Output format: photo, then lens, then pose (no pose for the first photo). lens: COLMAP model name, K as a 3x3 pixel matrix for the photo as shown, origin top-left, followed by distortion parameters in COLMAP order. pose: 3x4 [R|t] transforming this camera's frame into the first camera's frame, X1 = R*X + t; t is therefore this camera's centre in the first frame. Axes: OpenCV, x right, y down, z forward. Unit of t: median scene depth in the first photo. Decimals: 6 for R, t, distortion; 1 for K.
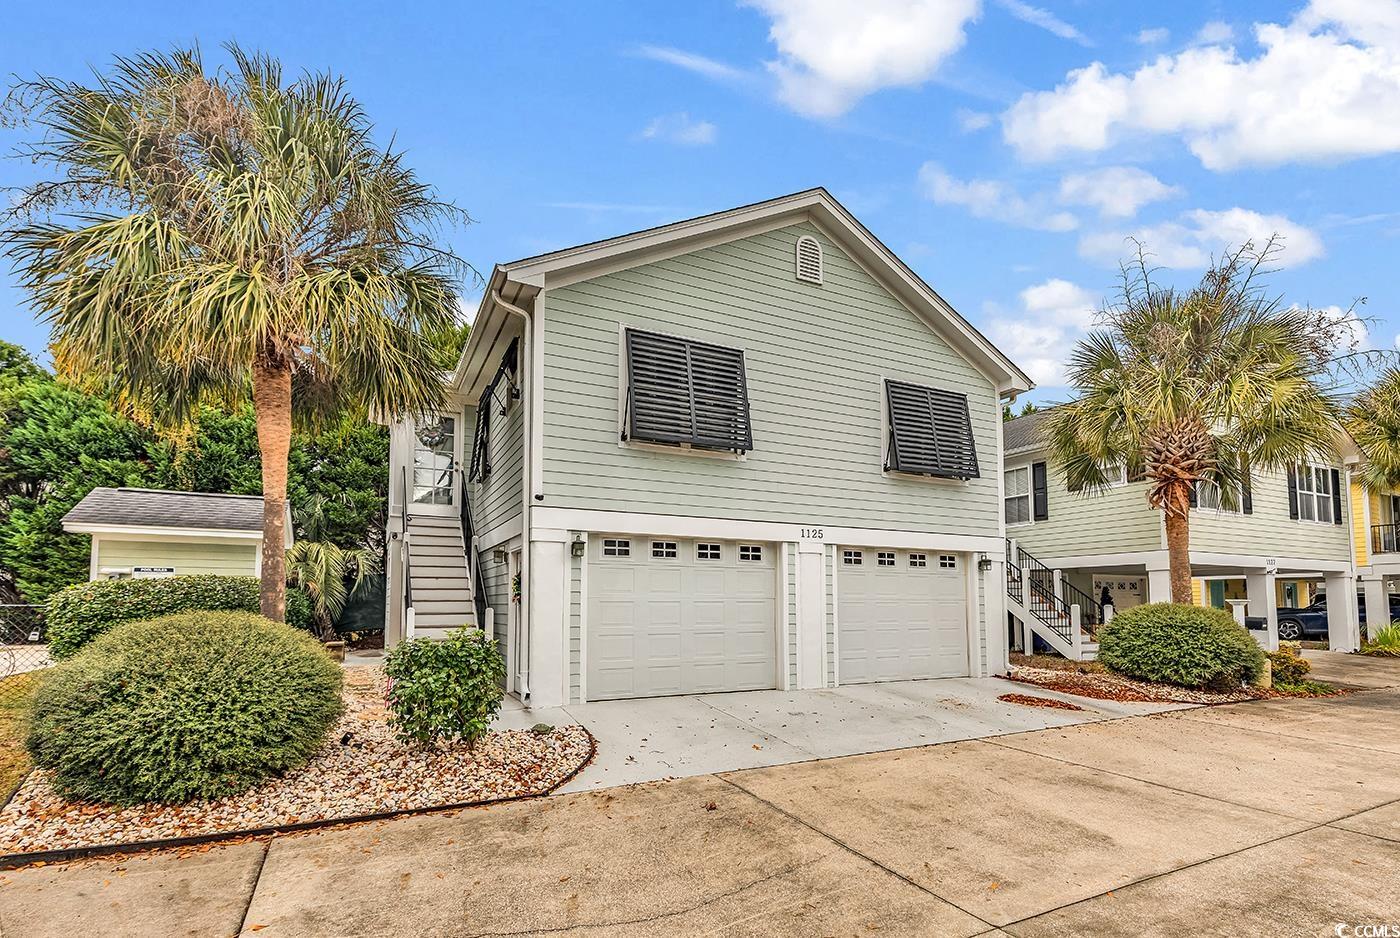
lens RADIAL K [[627.6, 0, 693.4], [0, 627.6, 451.7], [0, 0, 1]] dist [0.002936, -0.000136]
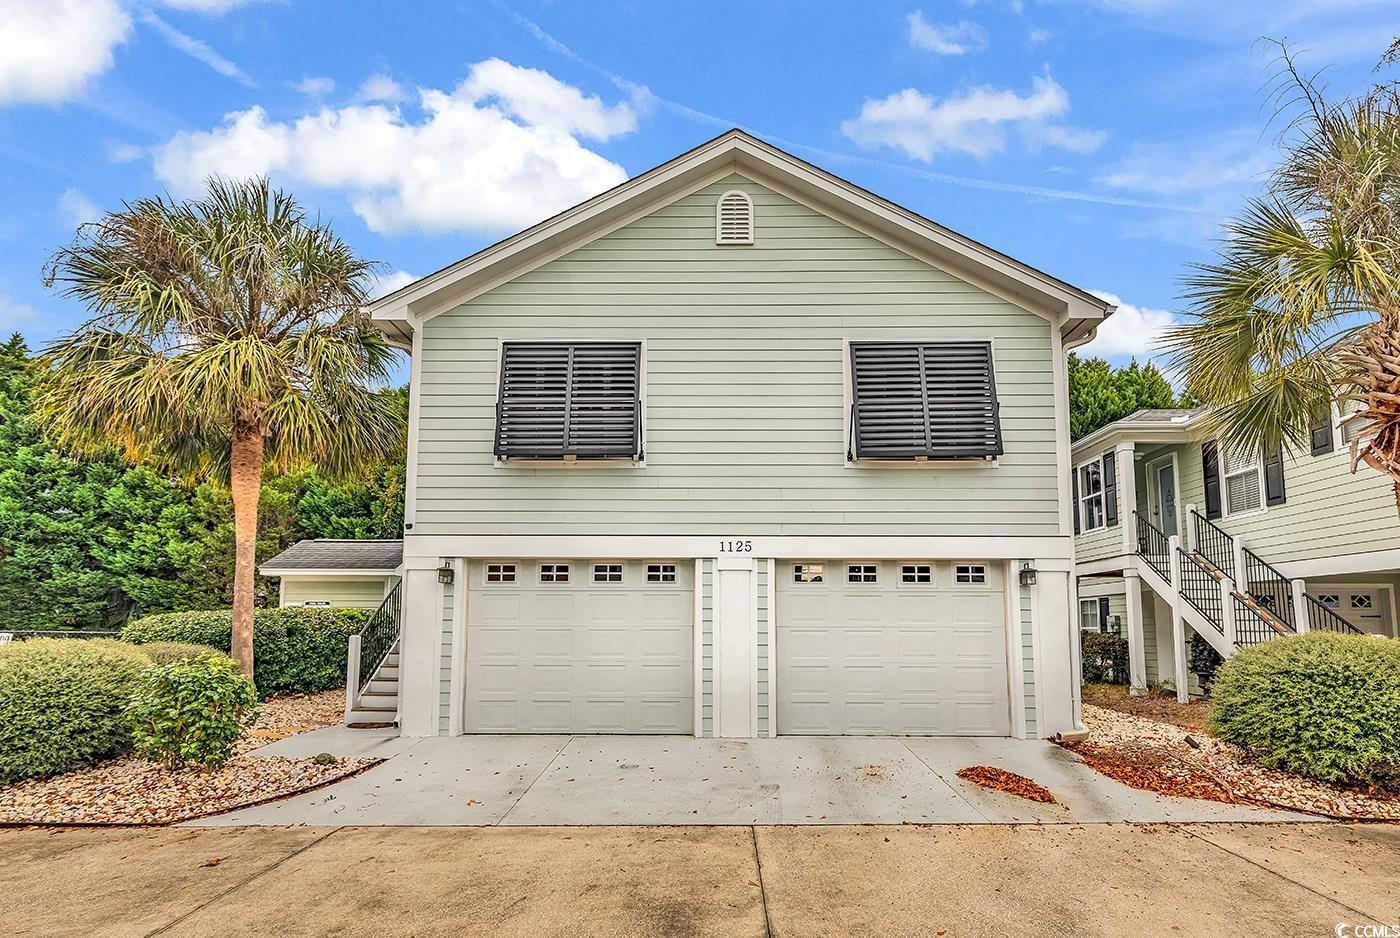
lens RADIAL K [[640.1, 0, 700.0], [0, 640.1, 469.0], [0, 0, 1]] dist [0.002187, 0.000428]
pose [[0.896446, -0.107413, -0.429939, 0.519298], [0.103593, 0.994093, -0.032361, 0.052386], [0.430875, -0.015529, 0.902278, 0.229068]]
